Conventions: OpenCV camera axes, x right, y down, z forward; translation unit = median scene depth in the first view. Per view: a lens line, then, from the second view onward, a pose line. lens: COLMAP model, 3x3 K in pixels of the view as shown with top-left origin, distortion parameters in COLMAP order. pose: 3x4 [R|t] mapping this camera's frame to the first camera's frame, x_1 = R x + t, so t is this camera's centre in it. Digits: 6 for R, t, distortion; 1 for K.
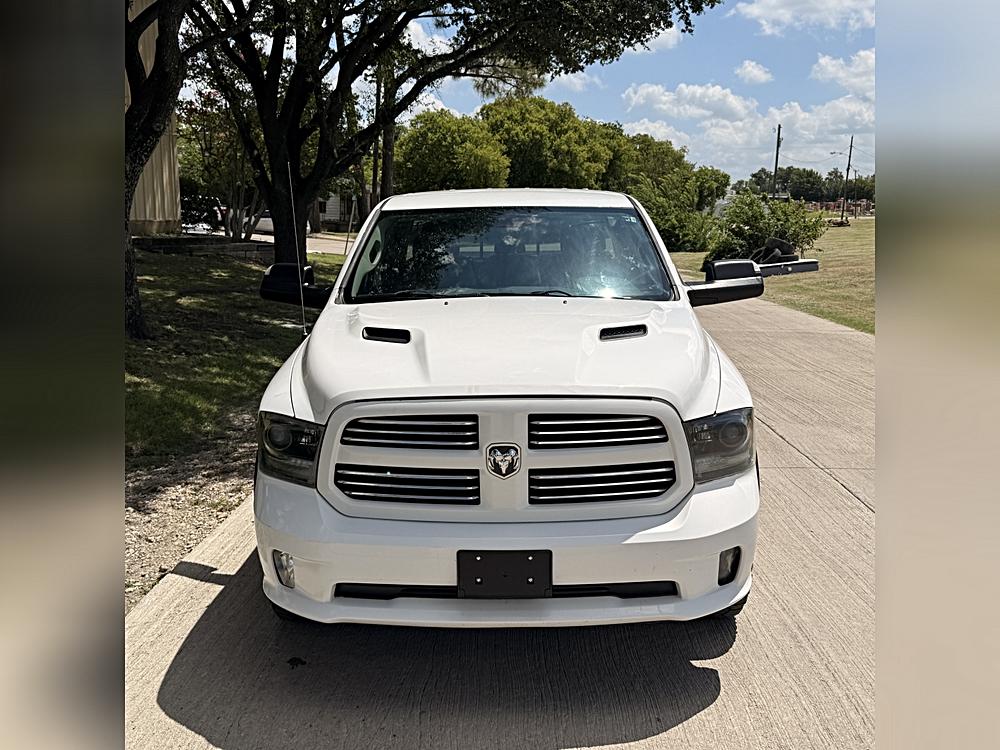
lens RADIAL K [[985.8, 0, 500.0], [0, 985.8, 375.0], [0, 0, 1]] dist [0.140744, -0.251466]
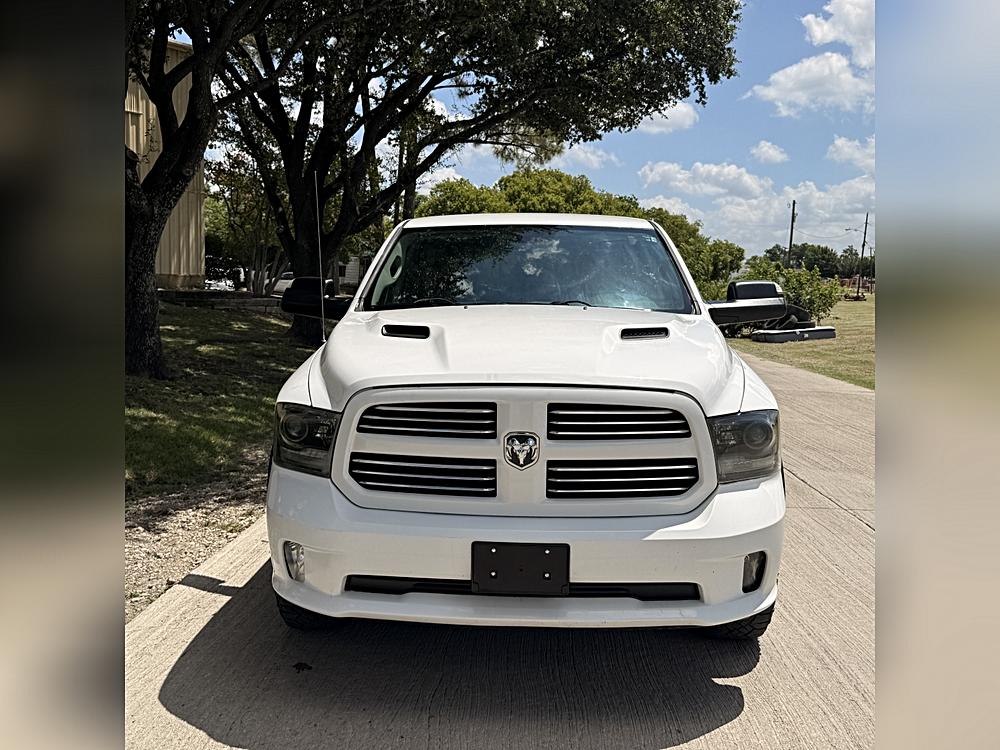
lens RADIAL K [[982.0, 0, 484.6], [0, 982.0, 364.9], [0, 0, 1]] dist [0.158336, -0.265027]
pose [[0.999309, 0.023009, -0.029184, -0.004506], [-0.025357, 0.996244, -0.082793, 0.057265], [0.027169, 0.083475, 0.996139, 0.012971]]
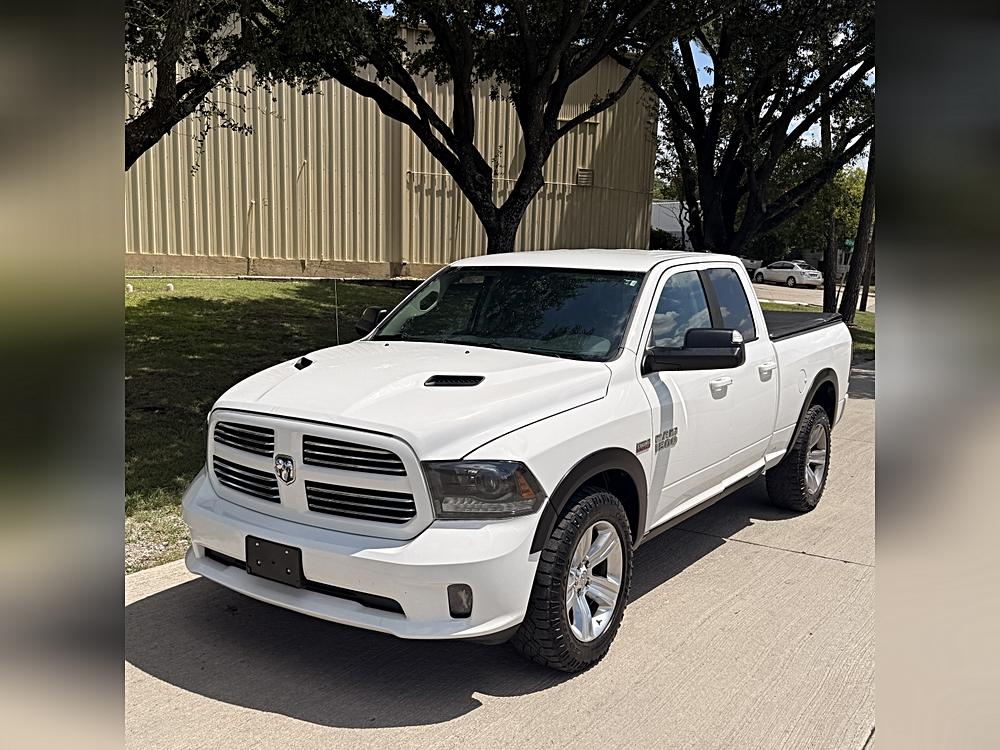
lens RADIAL K [[973.7, 0, 493.1], [0, 973.7, 390.2], [0, 0, 1]] dist [0.186202, -0.504305]
pose [[0.830286, 0.108849, -0.546606, 0.595993], [-0.127381, 0.991846, 0.004022, -0.033495], [0.542586, 0.066287, 0.837381, 0.076357]]
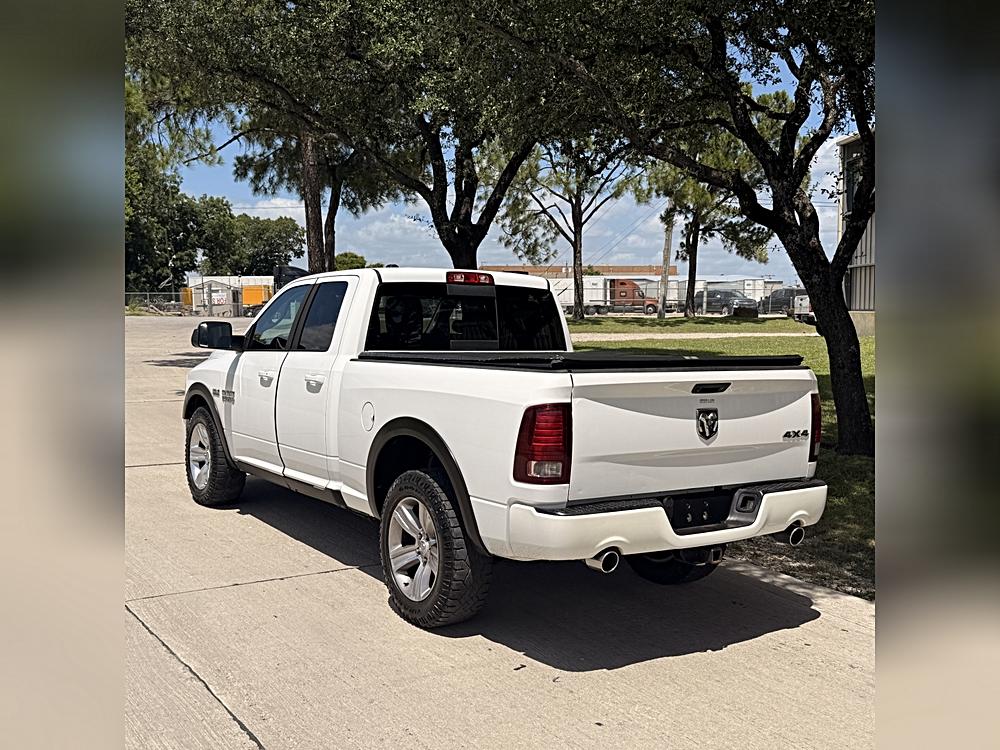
lens RADIAL K [[1005.7, 0, 500.0], [0, 1005.7, 375.0], [0, 0, 1]] dist [0.079839, -0.027140]
pose [[-0.824044, 0.023952, -0.566019, 0.715319], [-0.110217, 0.973238, 0.201645, -0.375262], [0.555701, 0.228549, -0.799351, 2.402658]]
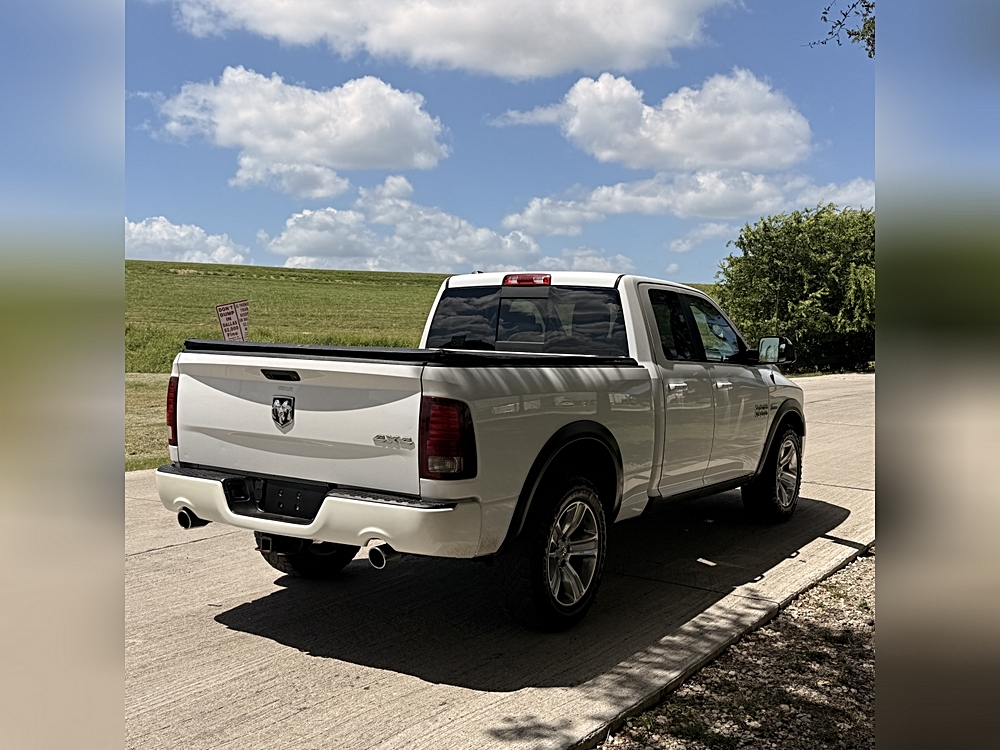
lens RADIAL K [[982.0, 0, 484.6], [0, 982.0, 364.9], [0, 0, 1]] dist [0.158336, -0.265027]
pose [[-0.833965, -0.033313, 0.550811, -0.651176], [0.076903, 0.981419, 0.175791, -0.350663], [-0.546433, 0.188962, -0.815907, 2.403590]]
